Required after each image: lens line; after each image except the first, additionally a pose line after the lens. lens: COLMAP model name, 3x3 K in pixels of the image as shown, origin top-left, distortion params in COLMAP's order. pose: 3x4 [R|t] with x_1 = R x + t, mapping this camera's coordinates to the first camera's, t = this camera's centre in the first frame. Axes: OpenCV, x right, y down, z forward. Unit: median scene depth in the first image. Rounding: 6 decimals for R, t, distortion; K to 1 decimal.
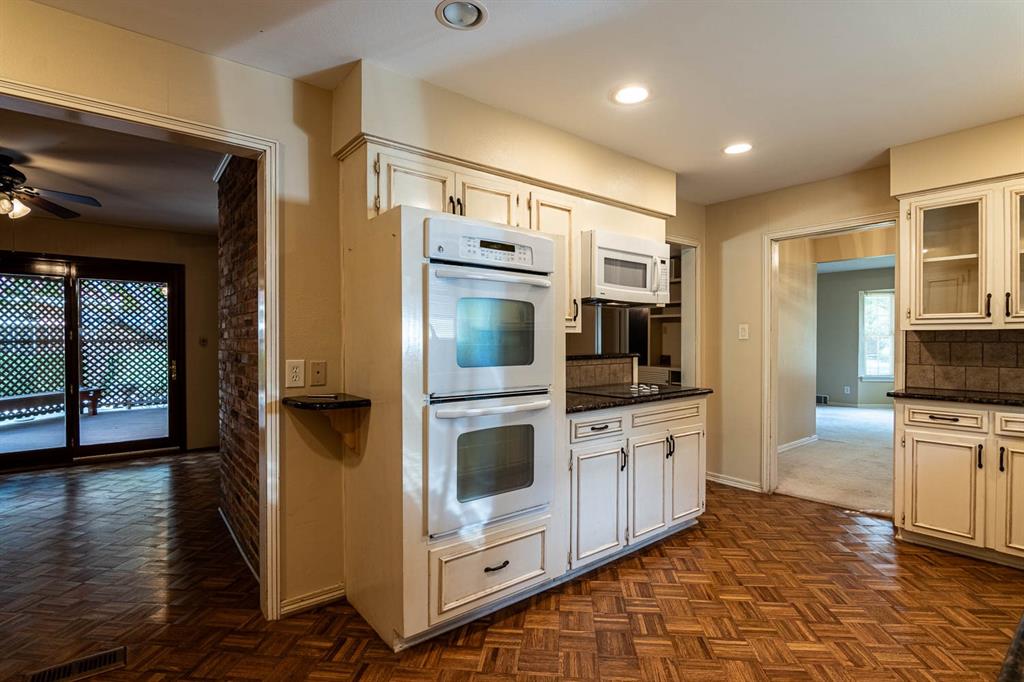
lens RADIAL K [[508.9, 0, 510.9], [0, 508.9, 346.5], [0, 0, 1]] dist [-0.003481, -0.003578]
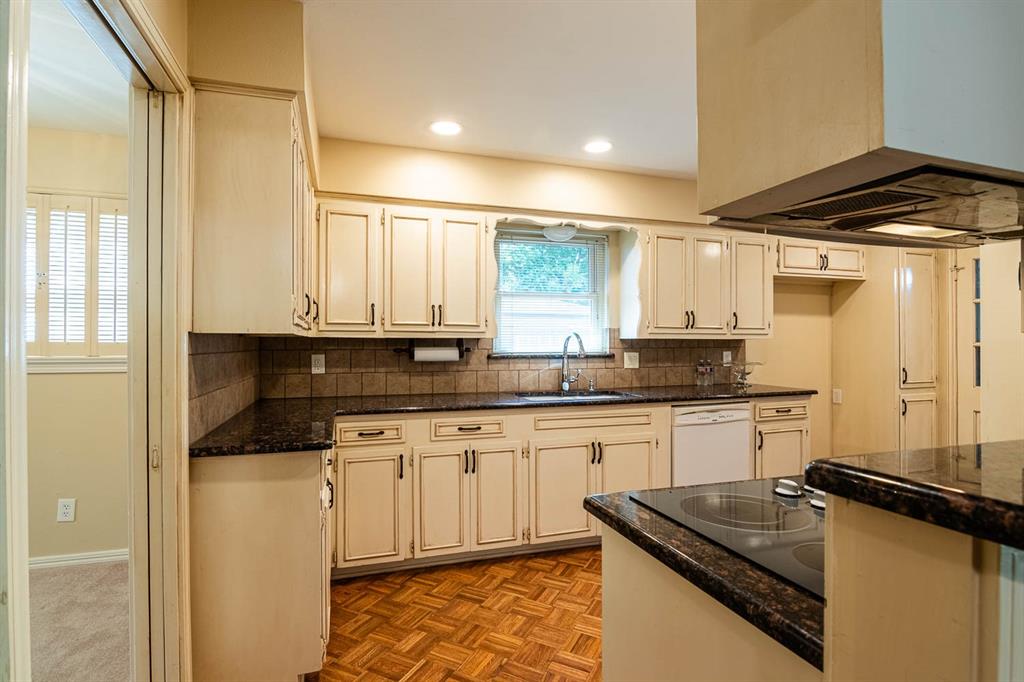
lens RADIAL K [[508.9, 0, 525.0], [0, 508.9, 336.5], [0, 0, 1]] dist [-0.003481, -0.003578]
pose [[-0.938683, 0.004616, 0.344749, 0.341117], [0.005650, 0.999982, 0.001996, -0.030763], [-0.344734, 0.003821, -0.938693, 1.499337]]
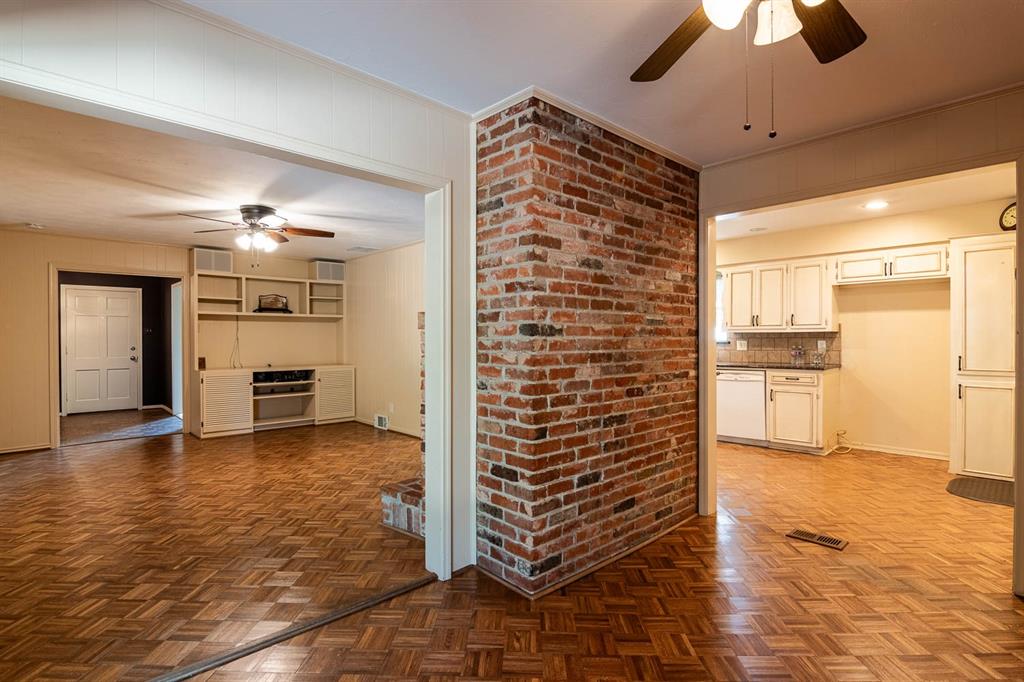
lens RADIAL K [[508.9, 0, 517.4], [0, 508.9, 338.5], [0, 0, 1]] dist [-0.003481, -0.003578]
pose [[-0.074752, -0.000888, 0.997202, -1.553937], [0.019730, 0.999803, 0.002370, -0.019483], [-0.997007, 0.019852, -0.074720, 1.295122]]
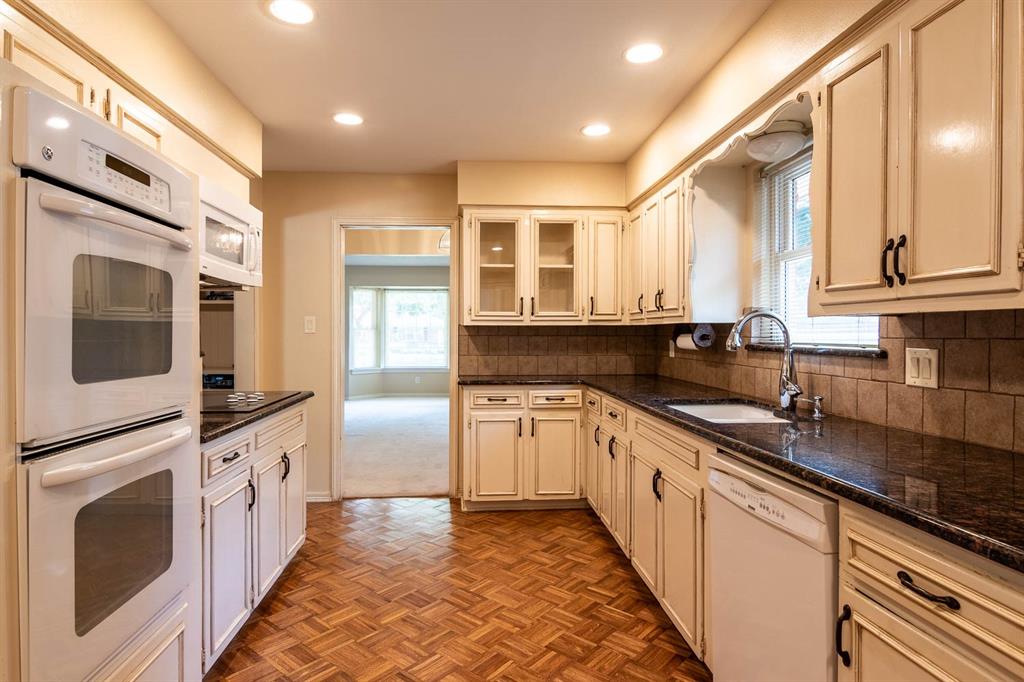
lens RADIAL K [[576.9, 0, 514.1], [0, 576.9, 344.4], [0, 0, 1]] dist [0.002106, -0.003992]
pose [[0.566761, -0.014437, 0.823756, -0.226894], [0.010446, 0.999892, 0.010337, -0.001581], [-0.823816, 0.002746, 0.566850, 0.189125]]
